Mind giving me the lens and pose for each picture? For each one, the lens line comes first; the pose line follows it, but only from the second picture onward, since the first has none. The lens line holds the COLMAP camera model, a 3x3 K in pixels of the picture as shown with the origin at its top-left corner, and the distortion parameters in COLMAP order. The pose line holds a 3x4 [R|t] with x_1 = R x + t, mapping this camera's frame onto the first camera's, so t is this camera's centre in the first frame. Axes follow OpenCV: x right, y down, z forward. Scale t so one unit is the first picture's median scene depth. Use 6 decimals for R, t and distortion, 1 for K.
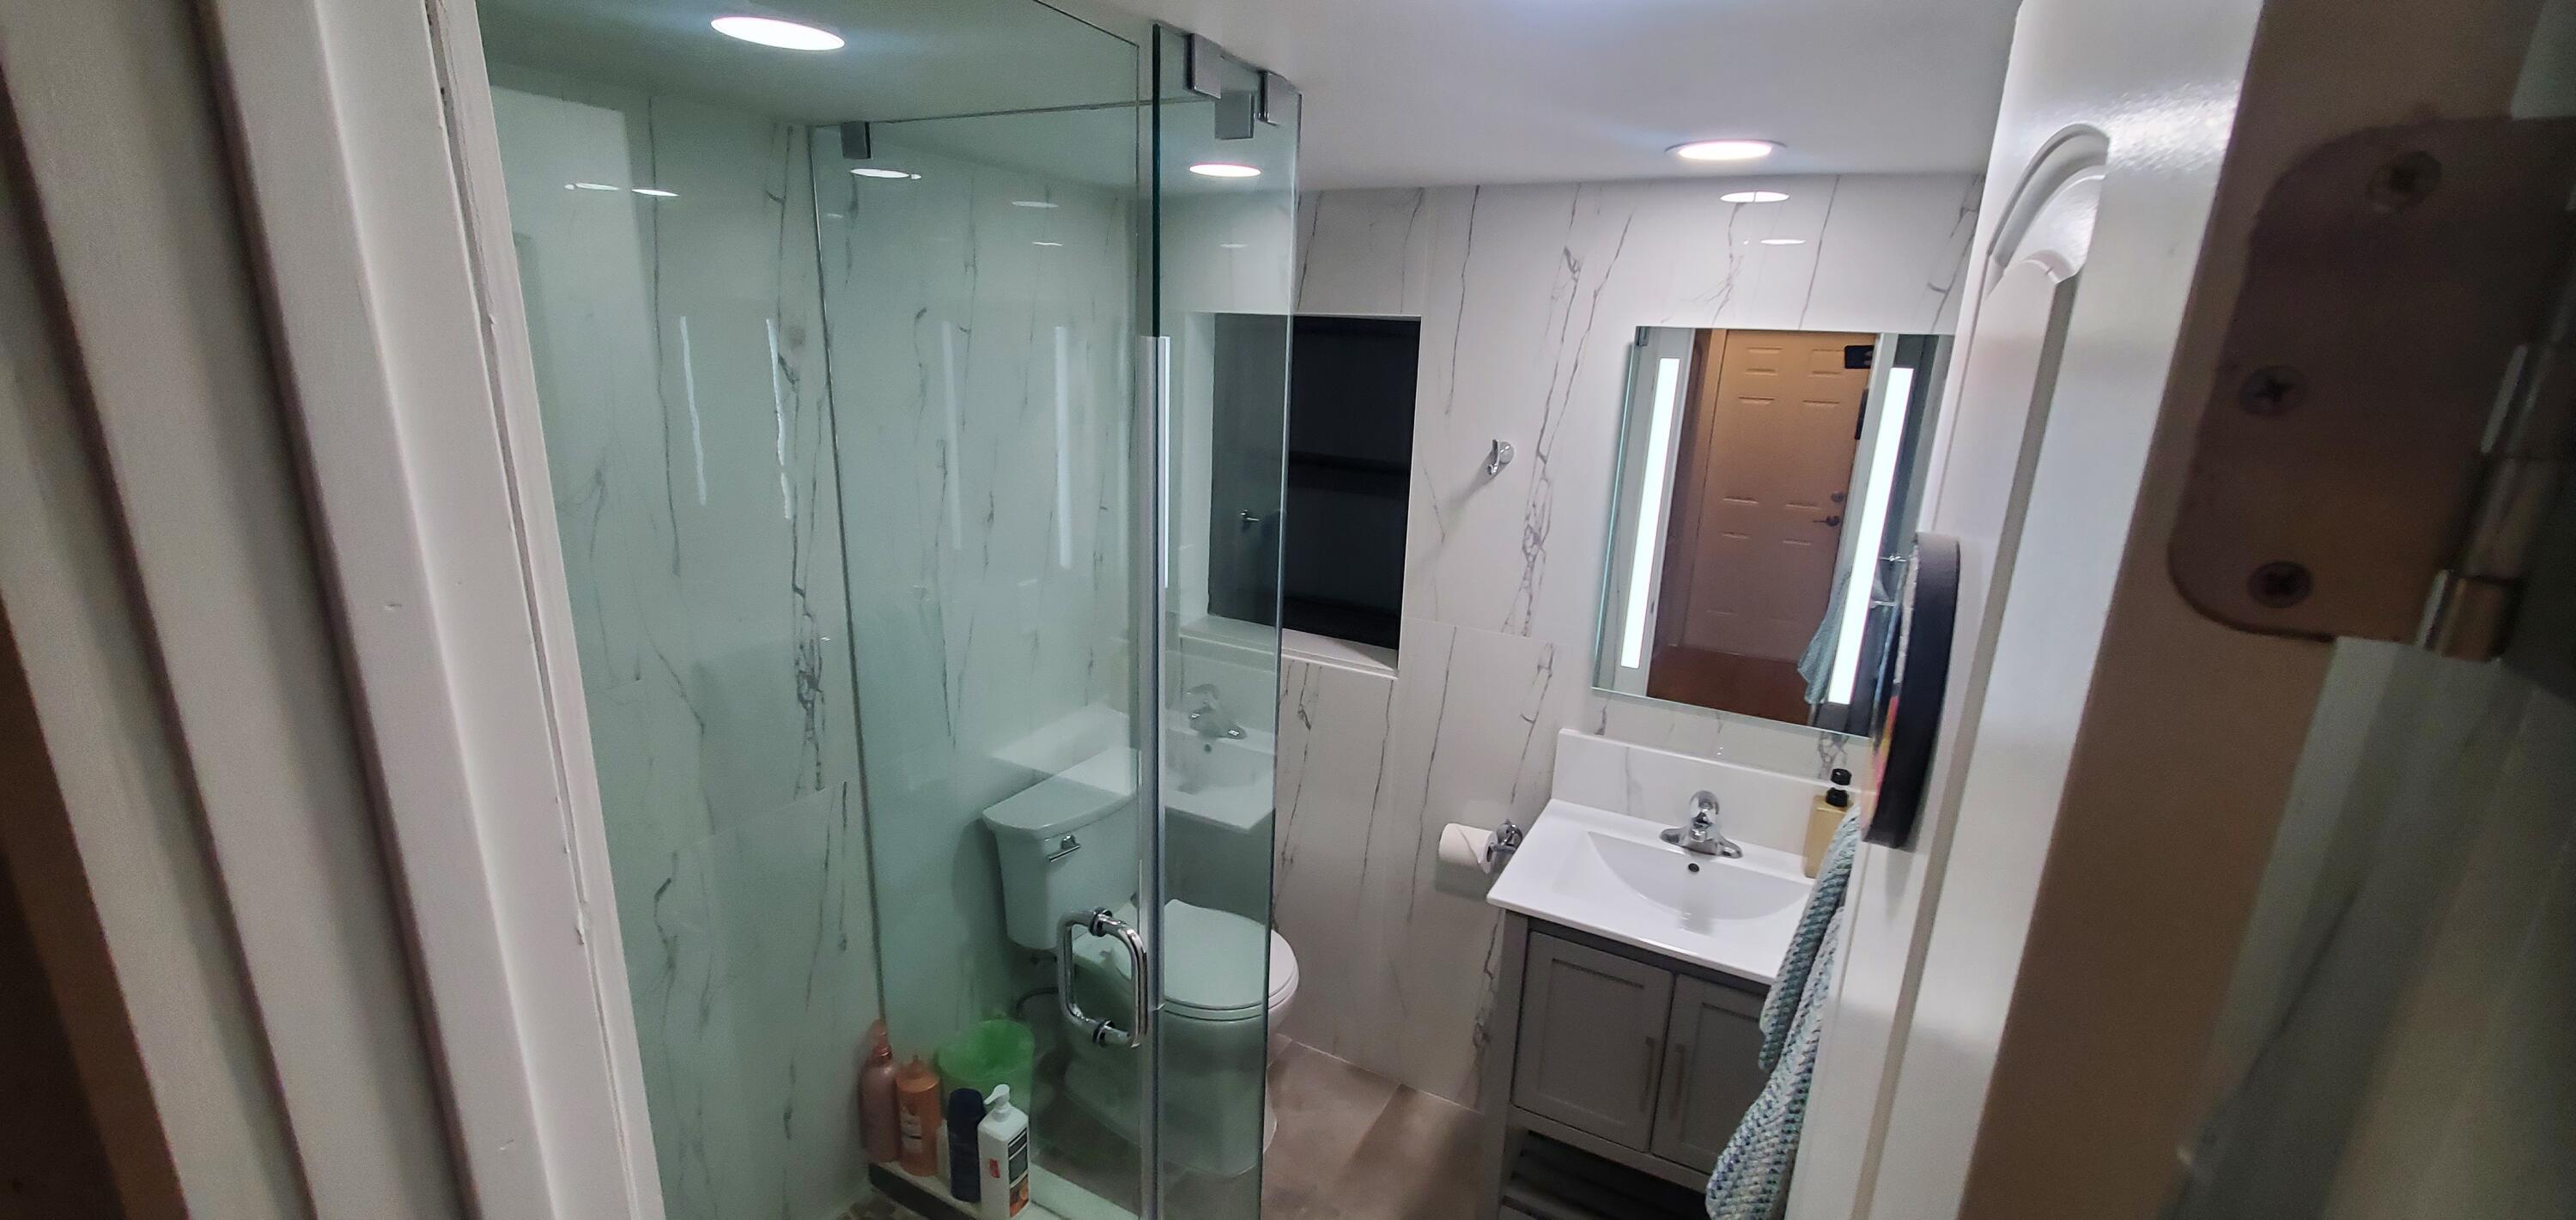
lens RADIAL K [[1006.1, 0, 1297.9], [0, 1006.1, 609.6], [0, 0, 1]] dist [0.012665, 0.000040]
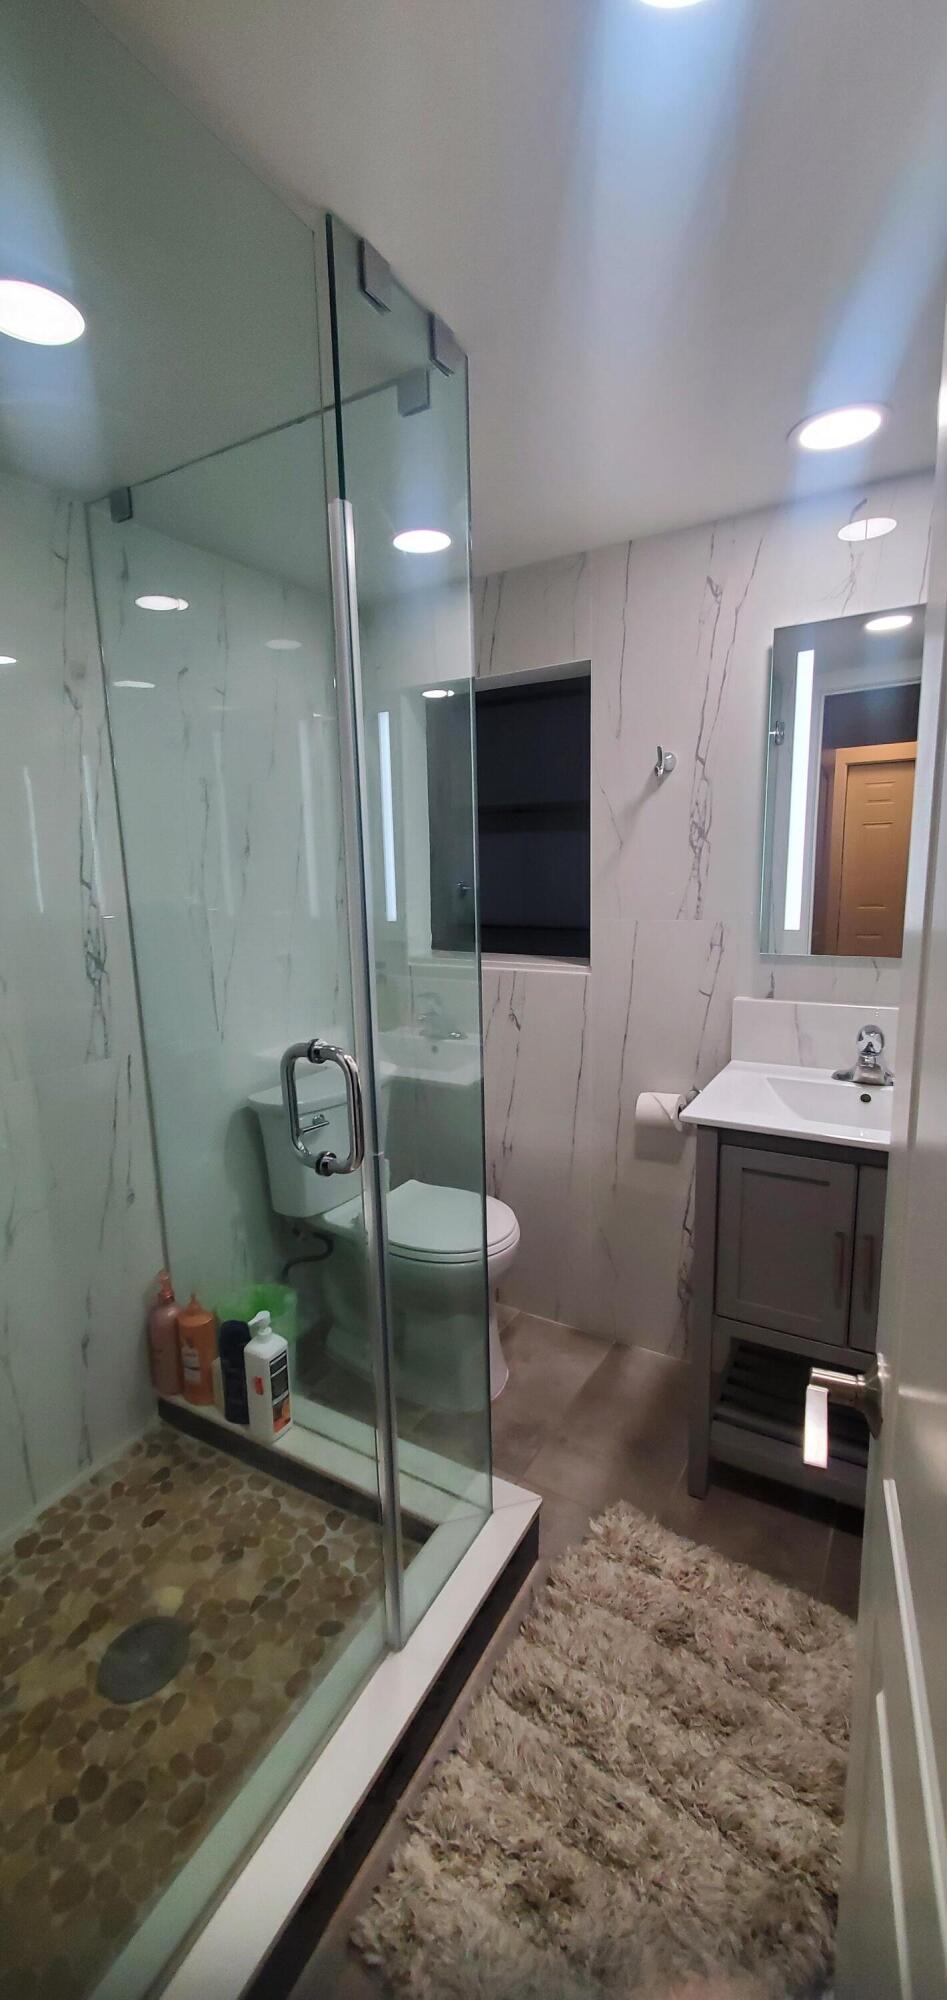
lens RADIAL K [[781.2, 0, 464.9], [0, 781.2, 1002.2], [0, 0, 1]] dist [0.012665, 0.000040]
pose [[0.996360, -0.053366, -0.066468, 0.012928], [0.047473, 0.995052, -0.087281, 0.195605], [0.070797, 0.083808, 0.993964, 0.092248]]
